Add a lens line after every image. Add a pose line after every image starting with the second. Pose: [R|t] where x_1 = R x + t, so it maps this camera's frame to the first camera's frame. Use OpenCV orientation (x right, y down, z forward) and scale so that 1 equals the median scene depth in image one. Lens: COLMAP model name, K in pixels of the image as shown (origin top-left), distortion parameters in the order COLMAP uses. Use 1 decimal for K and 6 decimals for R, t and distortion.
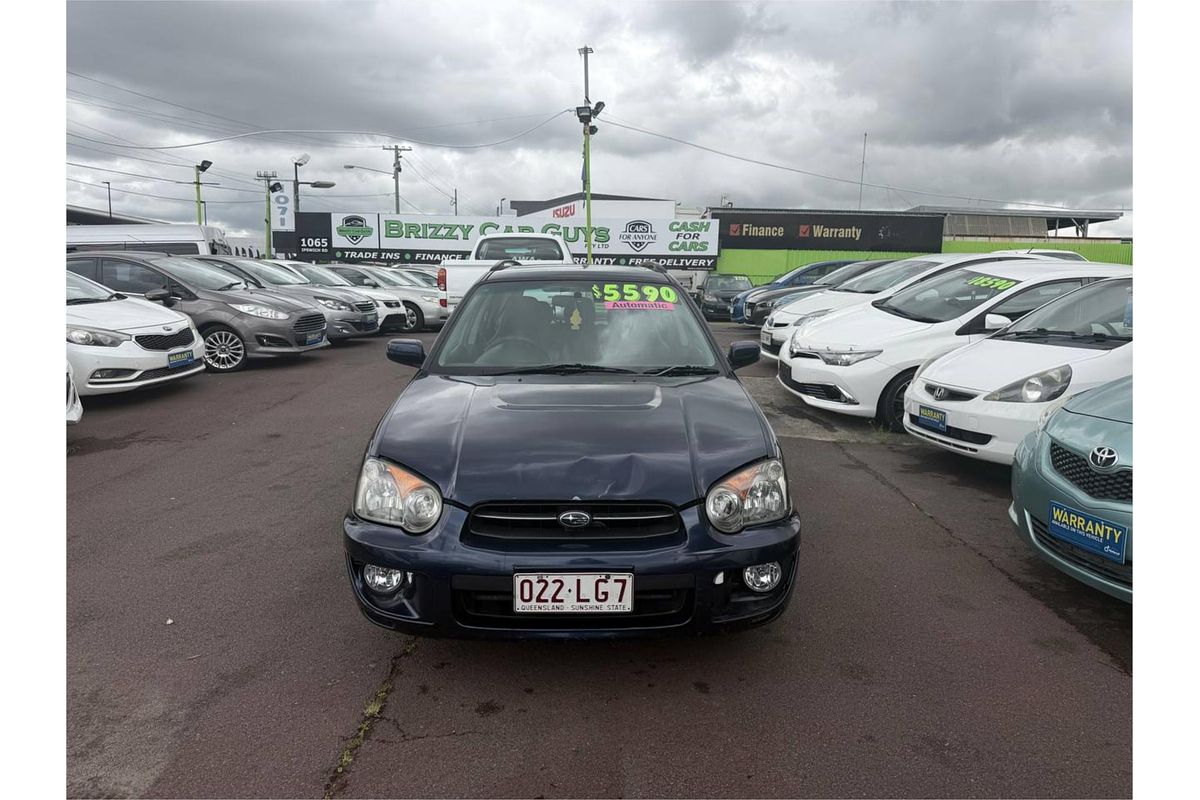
lens RADIAL K [[760.8, 0, 598.6], [0, 760.8, 443.9], [0, 0, 1]] dist [0.001019, -0.045176]
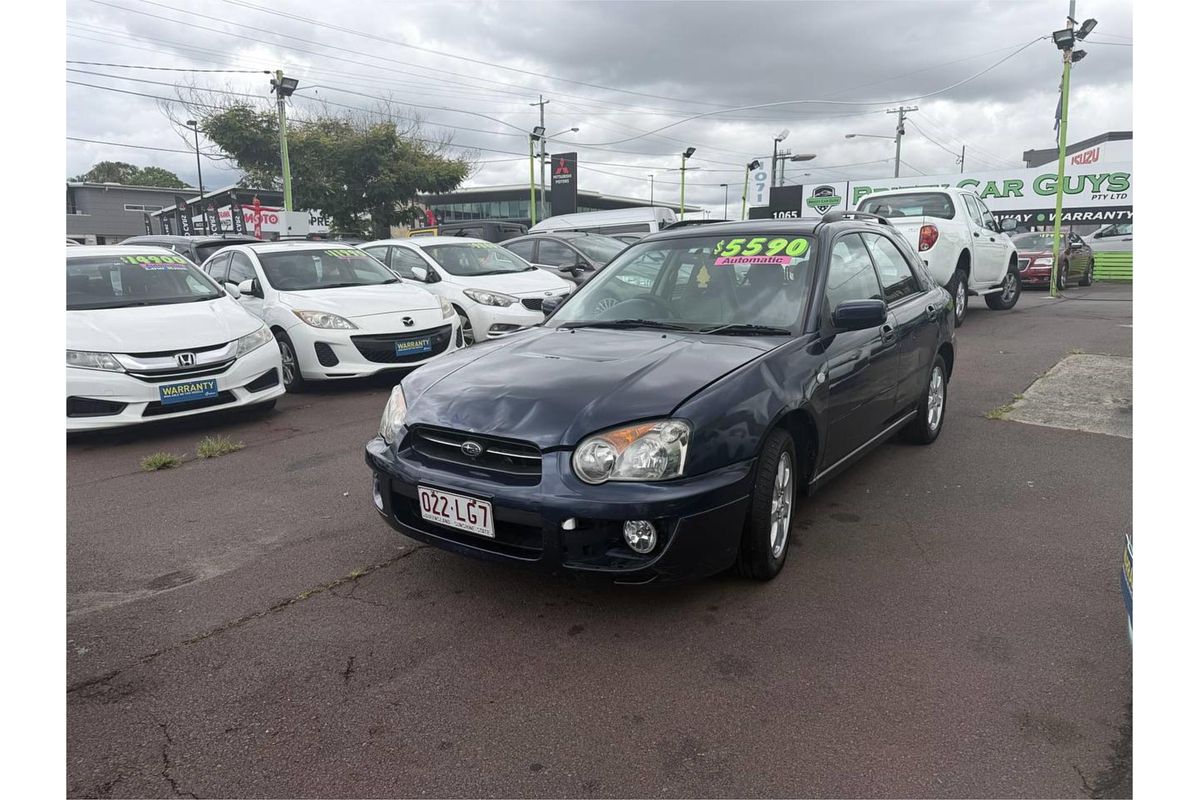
lens RADIAL K [[746.3, 0, 600.6], [0, 746.3, 446.5], [0, 0, 1]] dist [0.001487, -0.017574]
pose [[0.778108, 0.120961, -0.616374, 0.373416], [-0.094549, 0.992657, 0.075447, -0.003304], [0.620974, -0.000428, 0.783831, 0.113406]]
